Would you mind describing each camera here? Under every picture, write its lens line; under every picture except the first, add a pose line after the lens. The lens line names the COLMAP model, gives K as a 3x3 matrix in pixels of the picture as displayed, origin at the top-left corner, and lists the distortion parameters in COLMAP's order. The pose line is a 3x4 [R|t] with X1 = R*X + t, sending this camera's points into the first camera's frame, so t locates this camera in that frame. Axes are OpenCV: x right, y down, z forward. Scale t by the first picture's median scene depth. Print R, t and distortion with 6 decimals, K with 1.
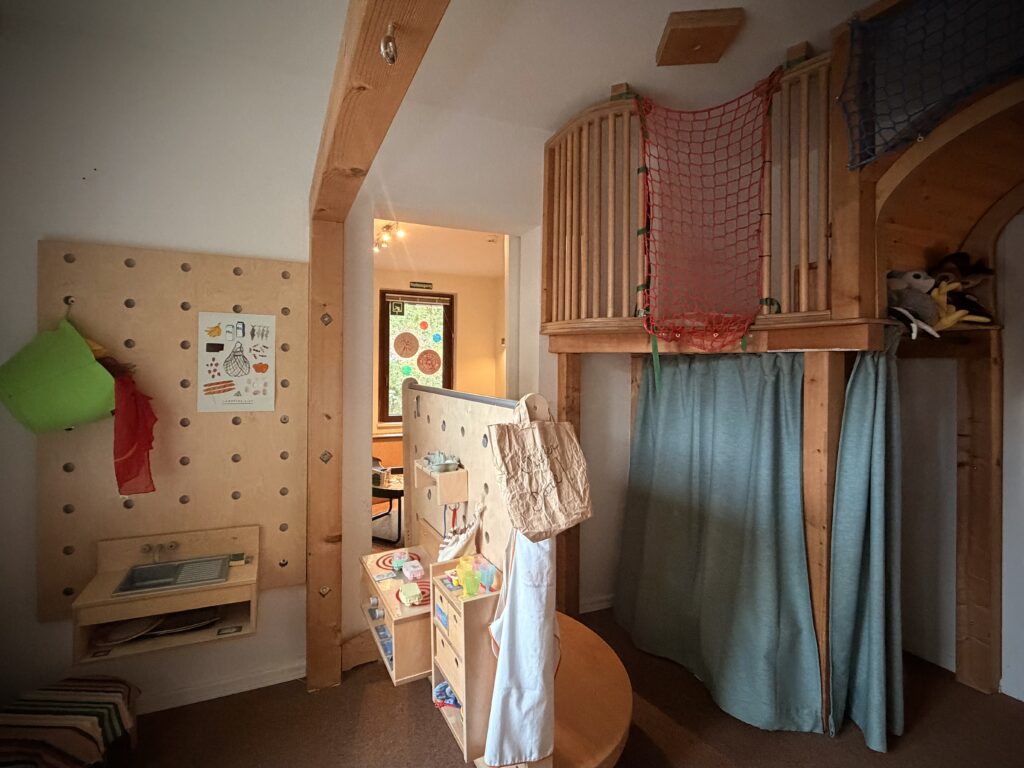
lens RADIAL K [[512.3, 0, 508.9], [0, 512.3, 365.5], [0, 0, 1]] dist [-0.002141, -0.000853]
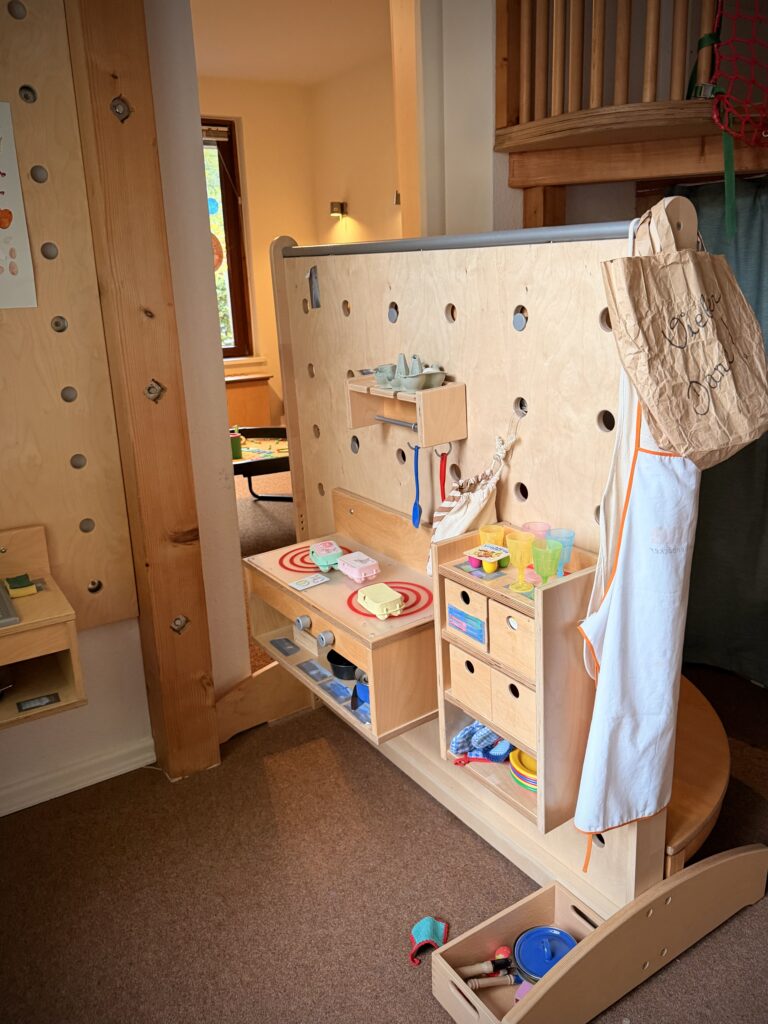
lens RADIAL K [[805.6, 0, 386.2], [0, 805.6, 497.1], [0, 0, 1]] dist [0.068995, -0.103787]
pose [[0.986251, -0.085857, 0.141200, -0.272735], [0.047429, 0.965558, 0.255830, 0.088509], [-0.158302, -0.245615, 0.956354, 0.137865]]
